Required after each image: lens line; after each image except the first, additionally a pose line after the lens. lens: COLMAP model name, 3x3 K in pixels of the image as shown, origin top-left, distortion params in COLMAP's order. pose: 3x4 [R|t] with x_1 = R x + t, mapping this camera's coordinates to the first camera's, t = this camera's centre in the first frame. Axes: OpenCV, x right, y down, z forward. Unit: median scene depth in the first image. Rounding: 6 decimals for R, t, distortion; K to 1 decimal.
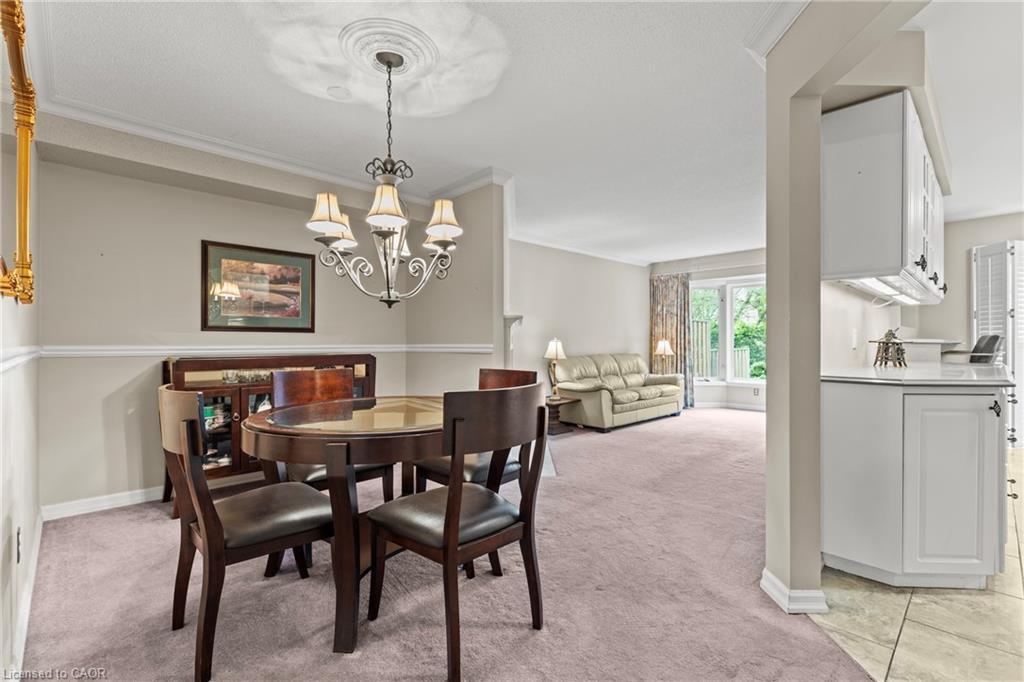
lens RADIAL K [[464.3, 0, 512.0], [0, 464.3, 341.0], [0, 0, 1]] dist [0.004635, 0.000197]
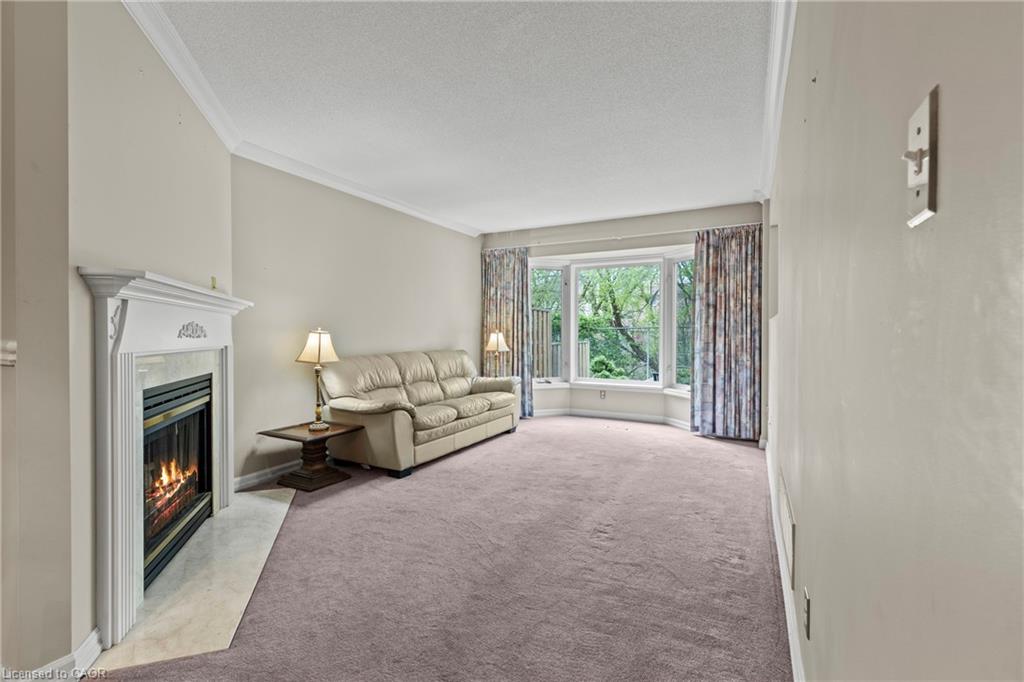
lens RADIAL K [[464.3, 0, 512.0], [0, 464.3, 341.0], [0, 0, 1]] dist [0.004635, 0.000197]
pose [[0.948030, -0.001592, 0.318177, 0.116224], [-0.003824, 0.999858, 0.016397, 0.000211], [-0.318158, -0.016762, 0.947890, 0.288565]]
